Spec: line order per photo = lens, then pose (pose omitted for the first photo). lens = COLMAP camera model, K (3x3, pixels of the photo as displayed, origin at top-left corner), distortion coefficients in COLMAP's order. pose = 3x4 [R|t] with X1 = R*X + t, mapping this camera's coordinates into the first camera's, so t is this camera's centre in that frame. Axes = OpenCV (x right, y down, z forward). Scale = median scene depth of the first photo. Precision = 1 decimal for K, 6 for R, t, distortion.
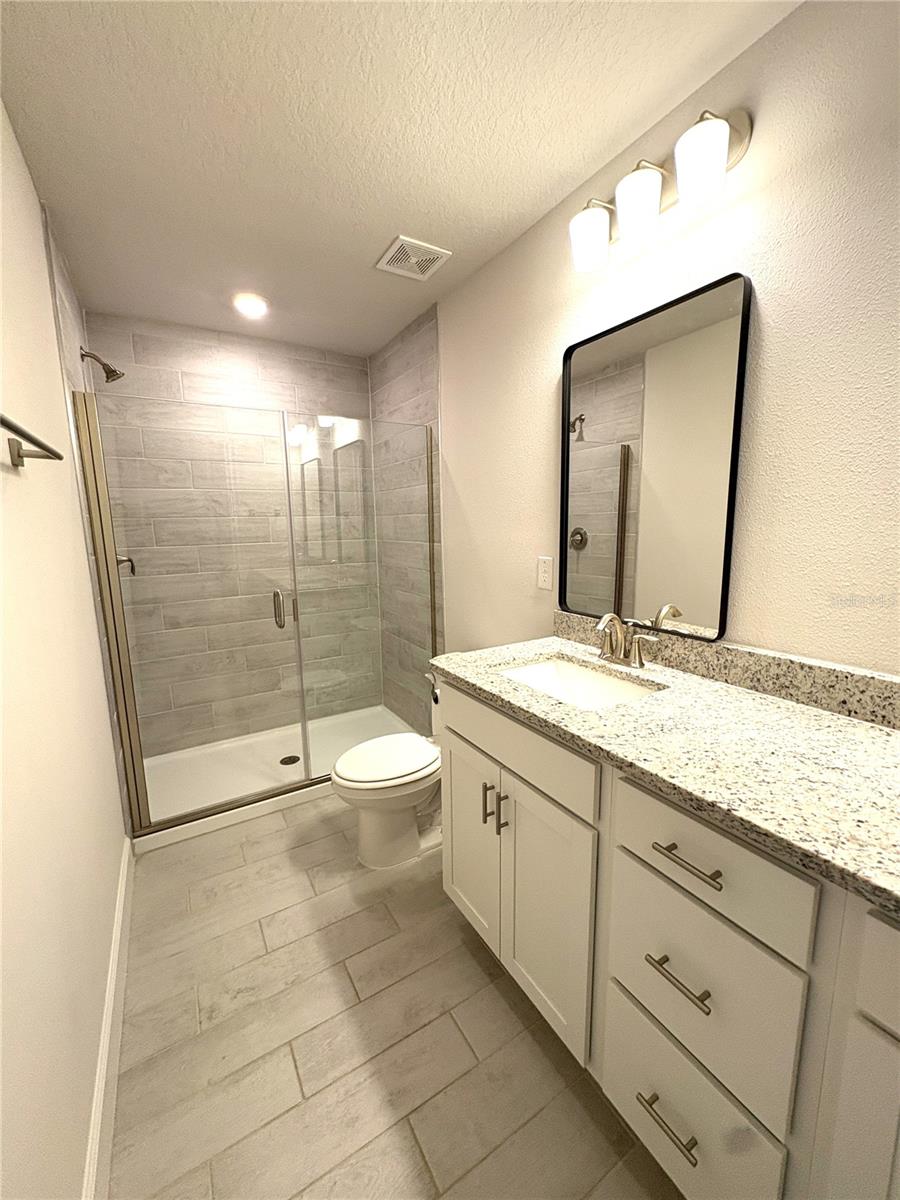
lens RADIAL K [[473.8, 0, 452.2], [0, 473.8, 602.3], [0, 0, 1]] dist [-0.001260, 0.000014]
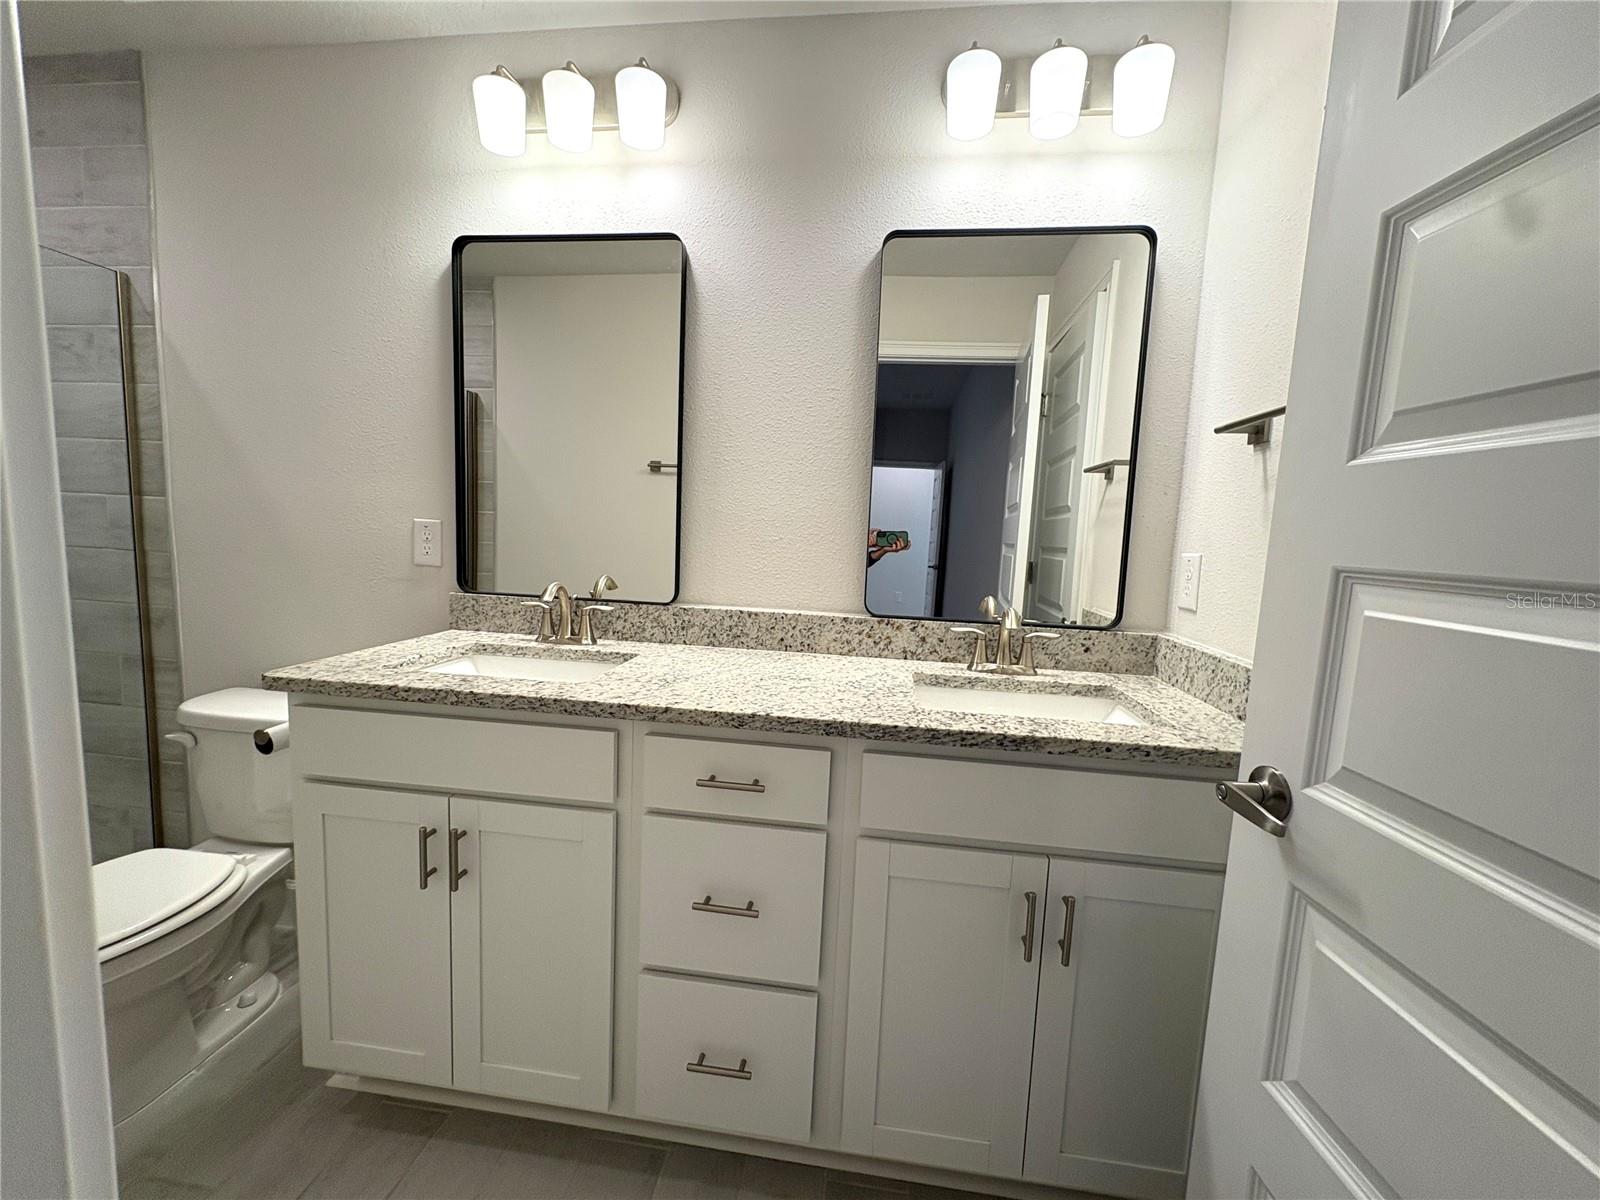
lens RADIAL K [[631.8, 0, 794.7], [0, 631.8, 598.4], [0, 0, 1]] dist [-0.001260, 0.000014]
pose [[0.625165, -0.041656, 0.779380, -0.287710], [0.072928, 0.997324, -0.005194, 0.096285], [-0.777078, 0.060086, 0.626530, -0.002576]]
